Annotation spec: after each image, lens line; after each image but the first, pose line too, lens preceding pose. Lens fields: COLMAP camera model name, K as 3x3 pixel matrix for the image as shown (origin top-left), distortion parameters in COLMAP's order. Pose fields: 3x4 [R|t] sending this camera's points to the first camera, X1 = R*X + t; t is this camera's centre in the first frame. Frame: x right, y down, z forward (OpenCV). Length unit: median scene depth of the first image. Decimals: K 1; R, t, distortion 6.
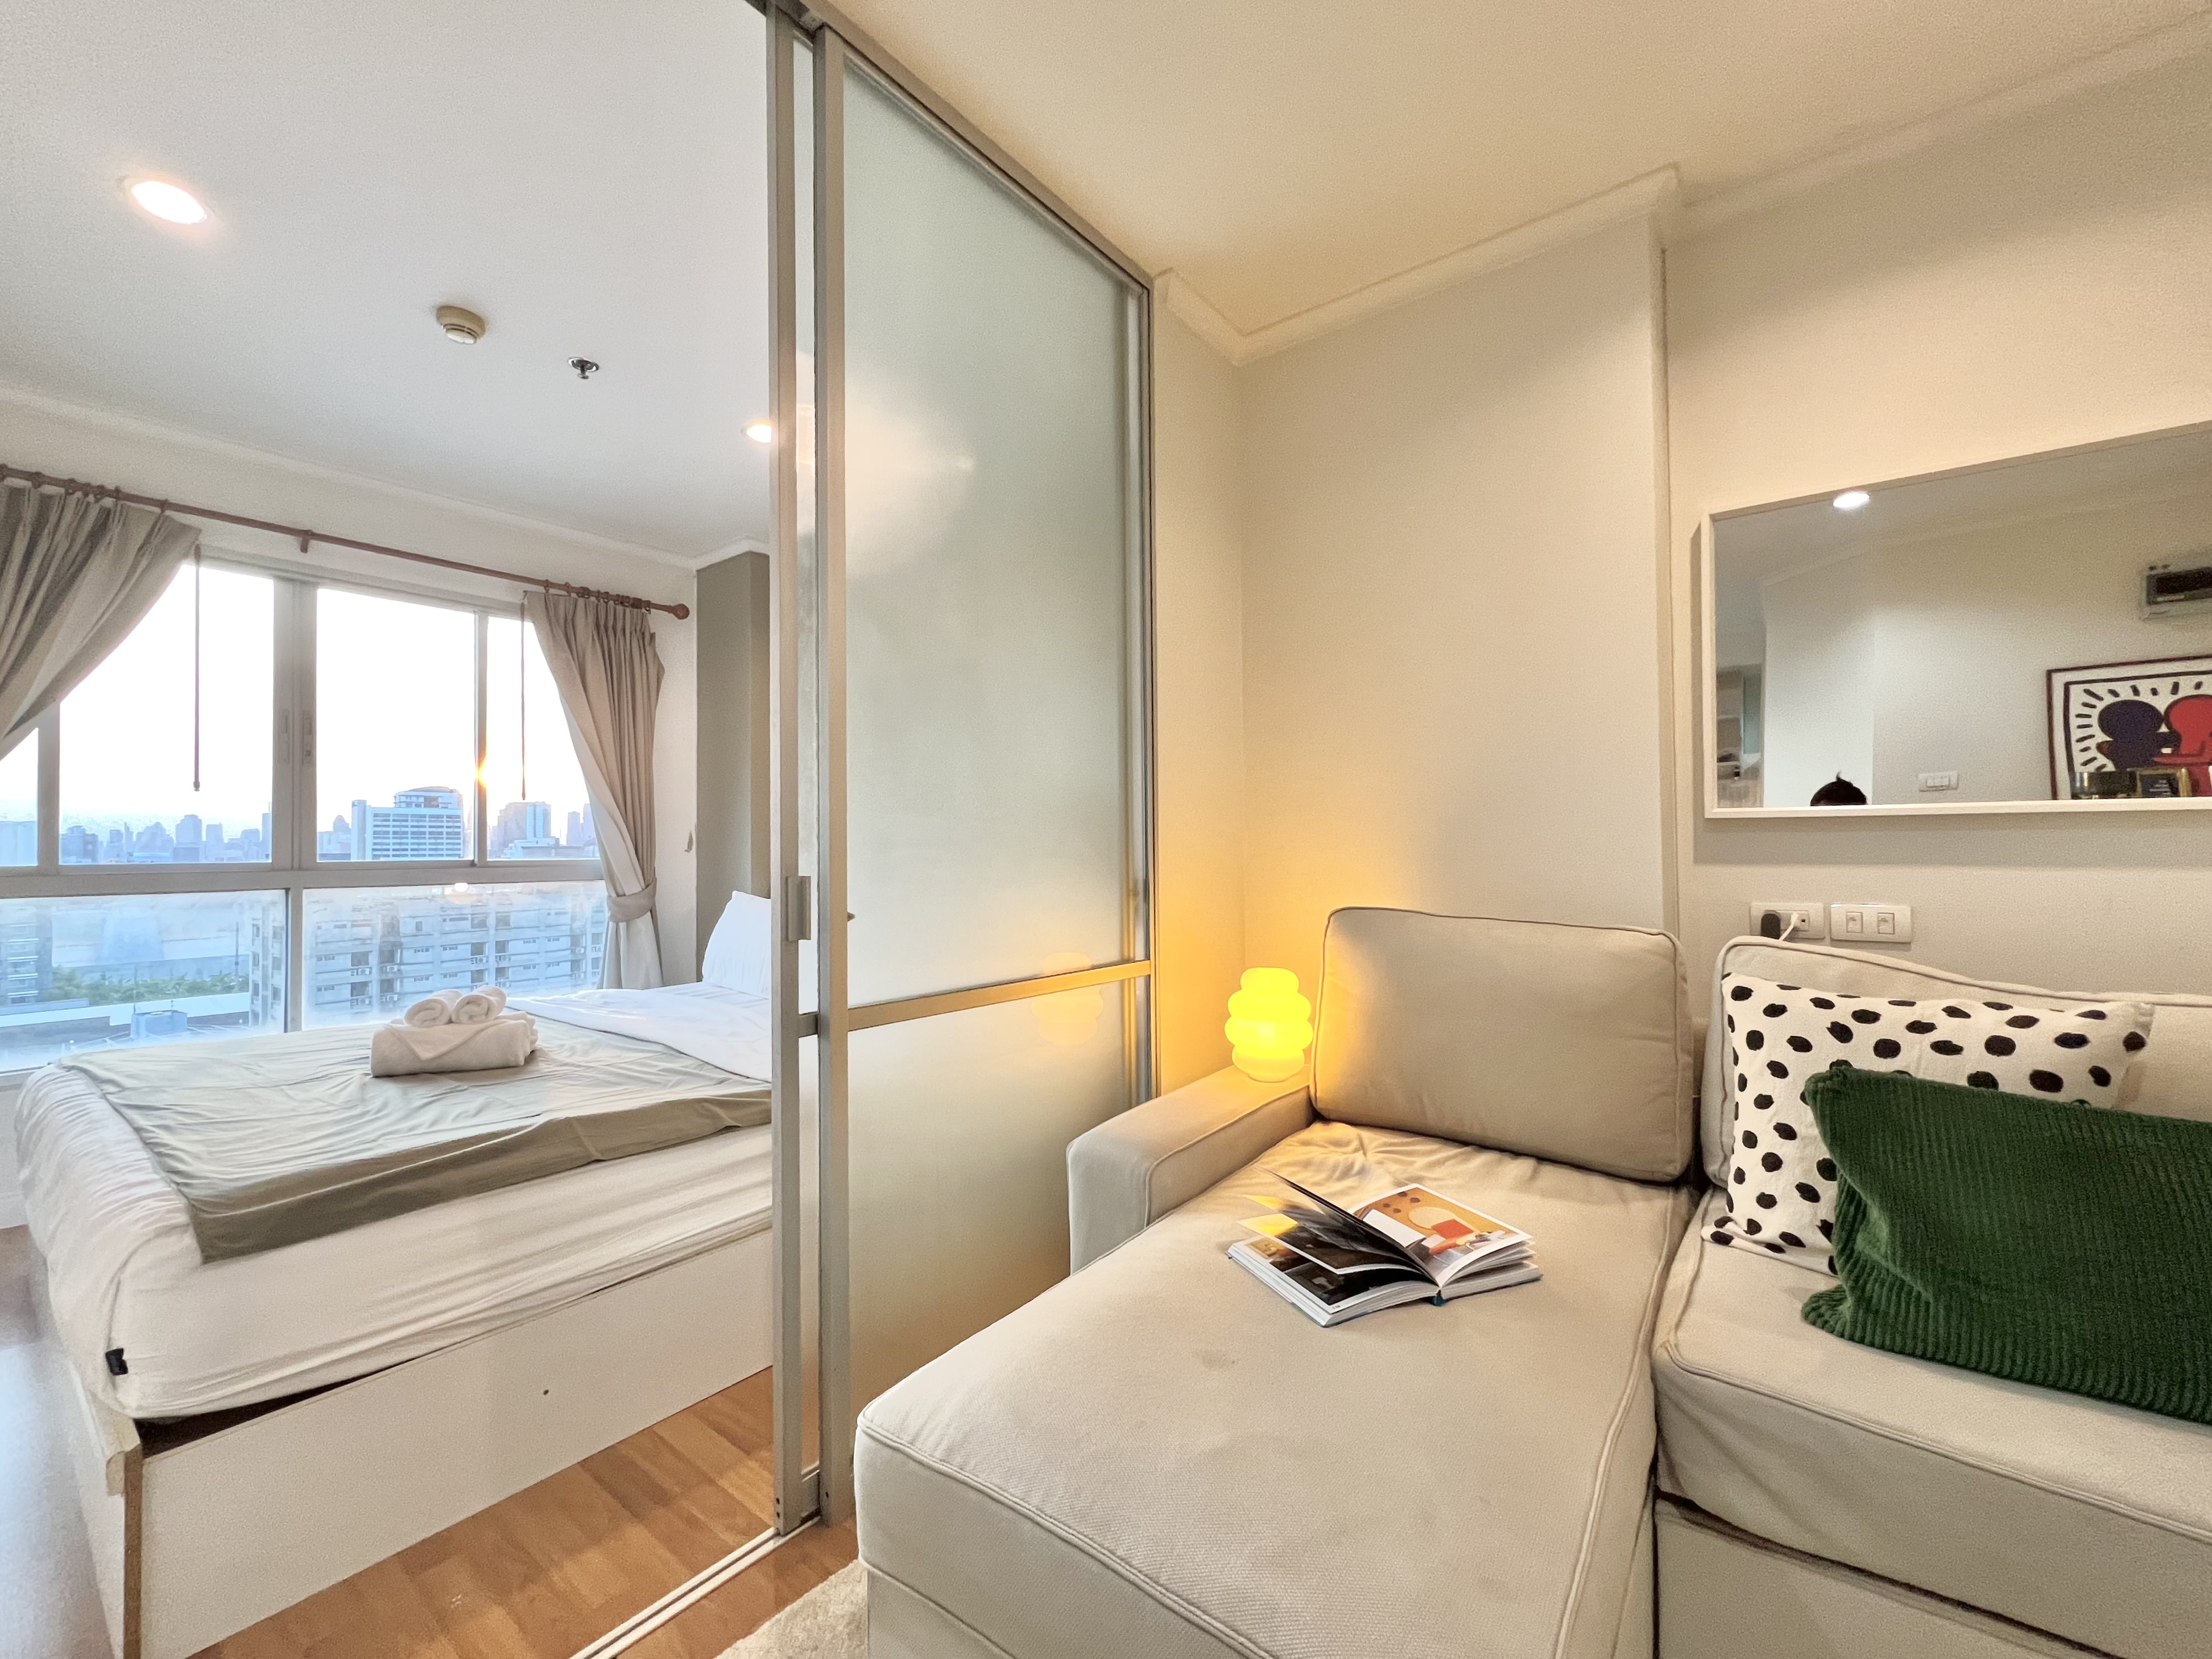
lens RADIAL K [[911.3, 0, 1102.1], [0, 911.3, 835.1], [0, 0, 1]] dist [-0.001915, 0.000260]
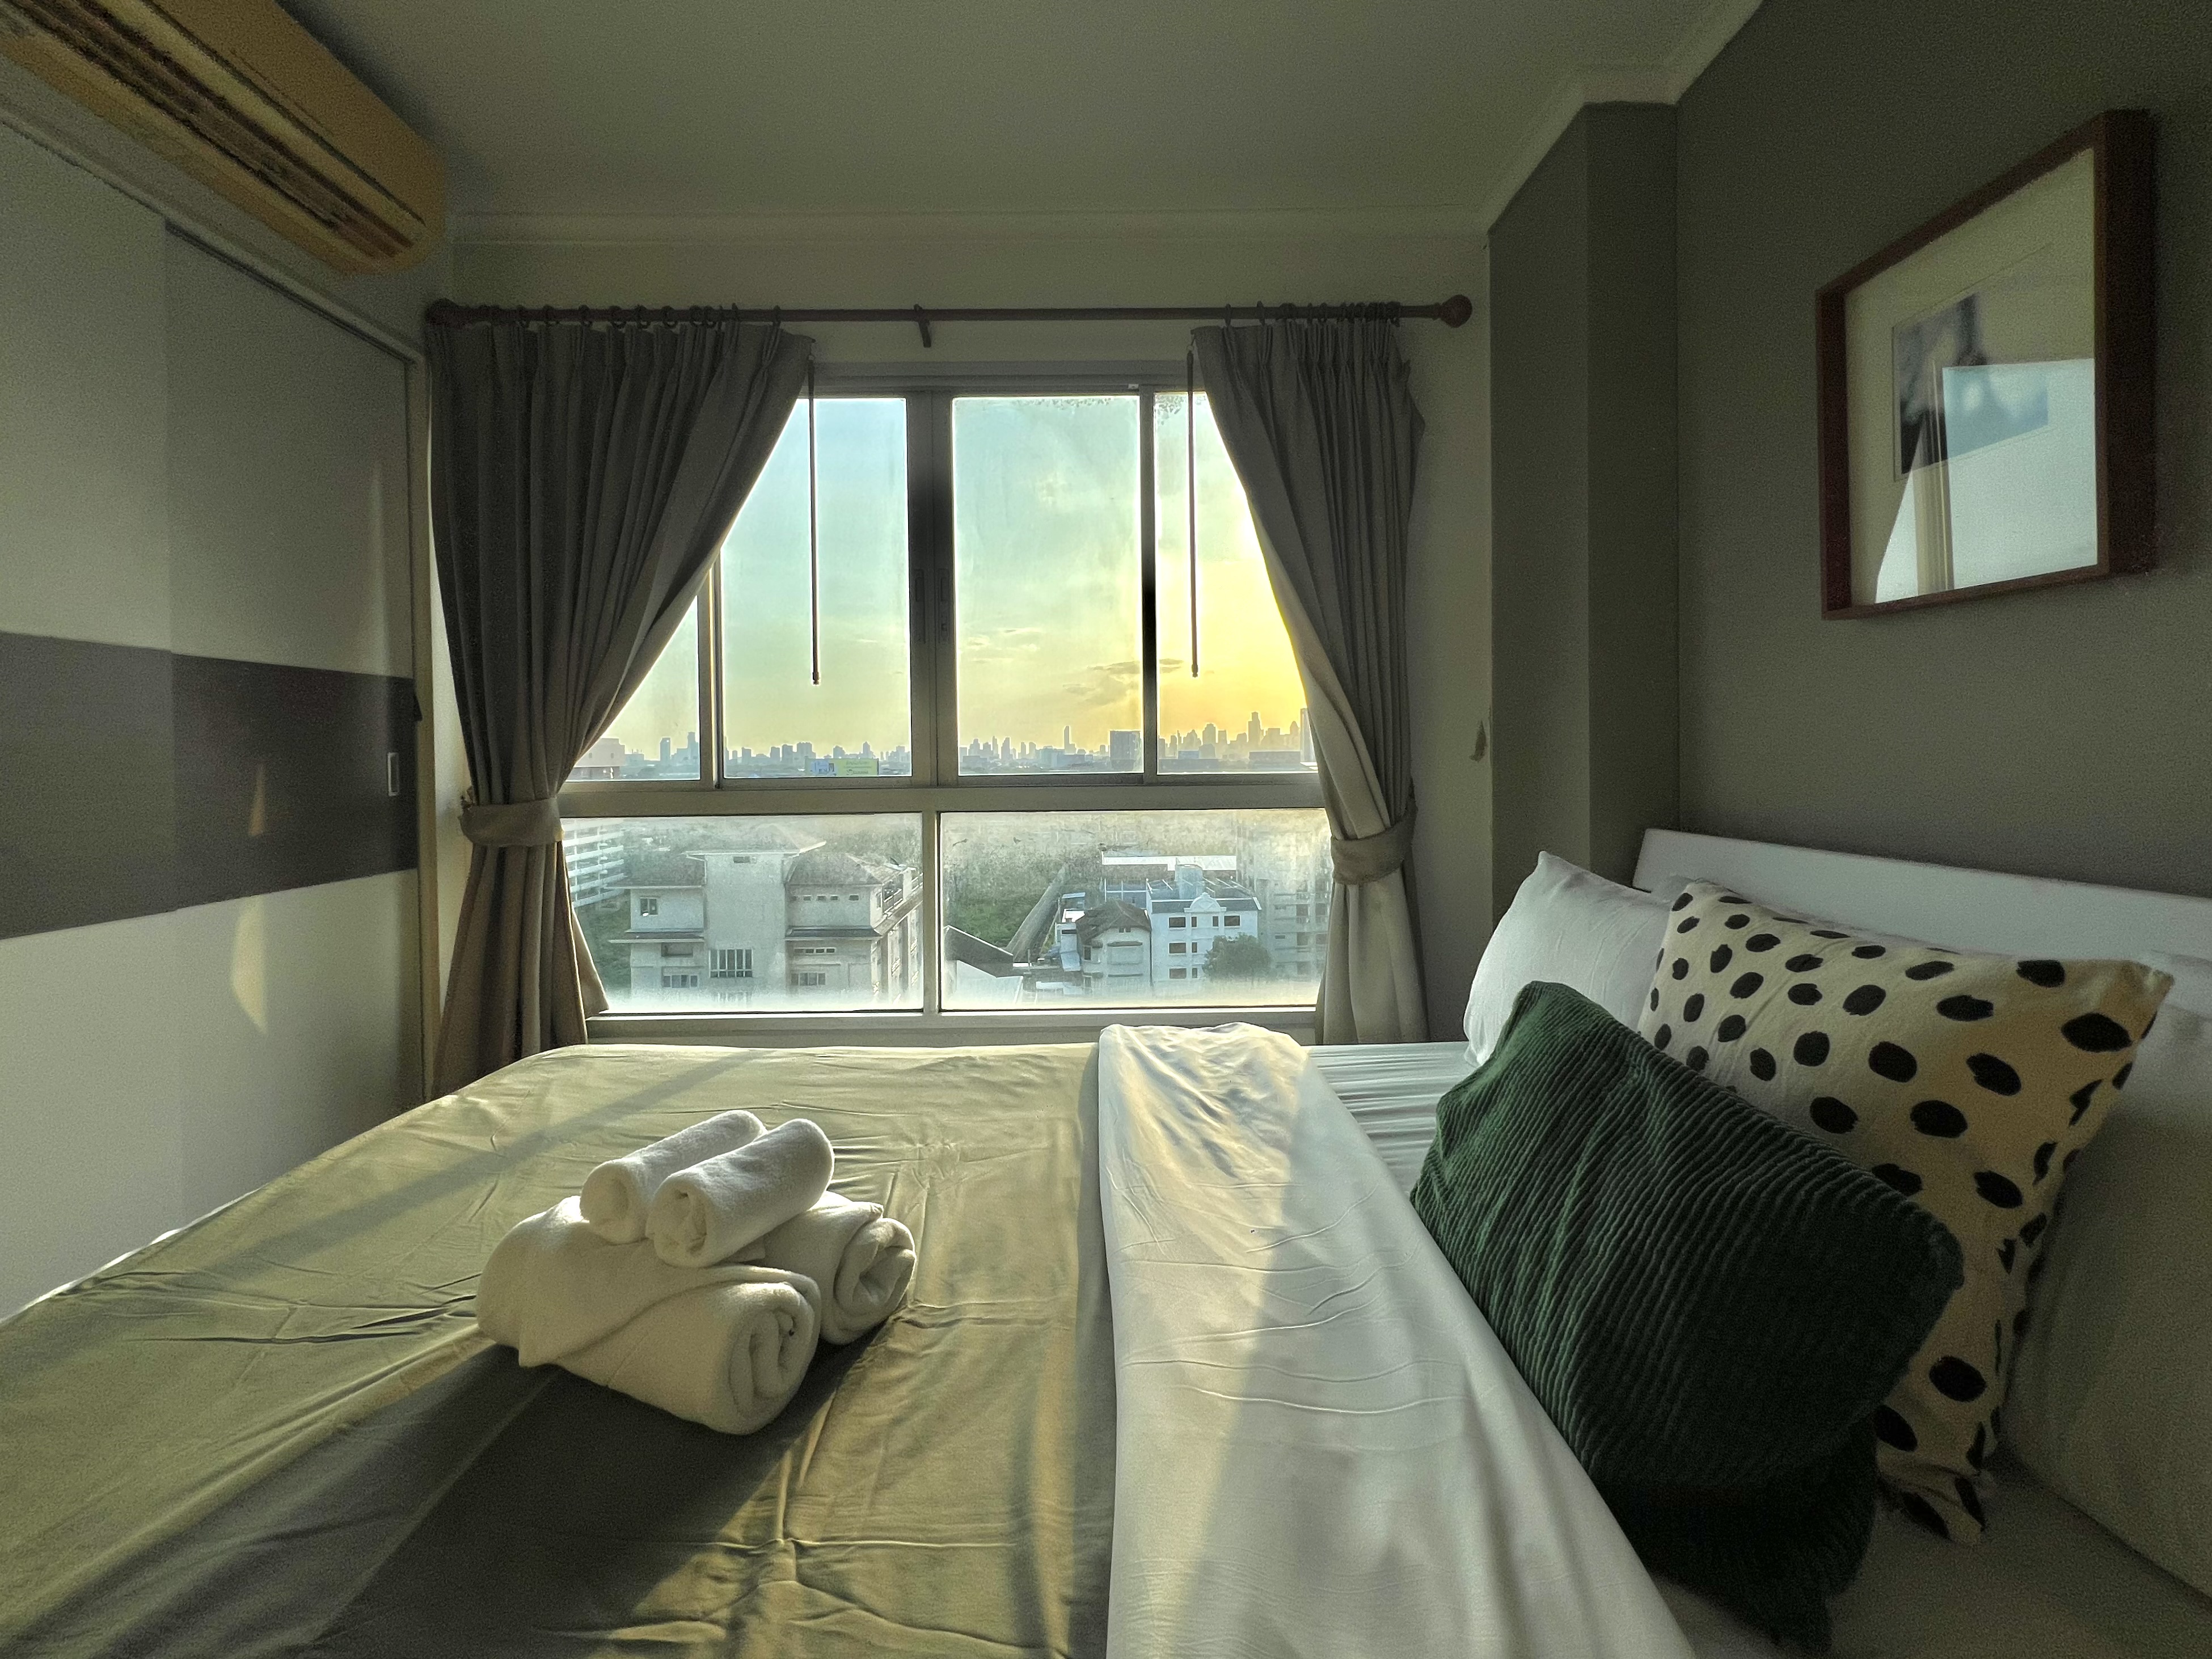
lens RADIAL K [[918.5, 0, 1107.8], [0, 918.5, 763.6], [0, 0, 1]] dist [-0.000361, 0.000424]
pose [[0.622088, 0.007572, -0.782911, -0.177039], [0.019425, 0.999496, 0.025101, 0.002422], [0.782706, -0.030823, 0.621627, 0.531573]]
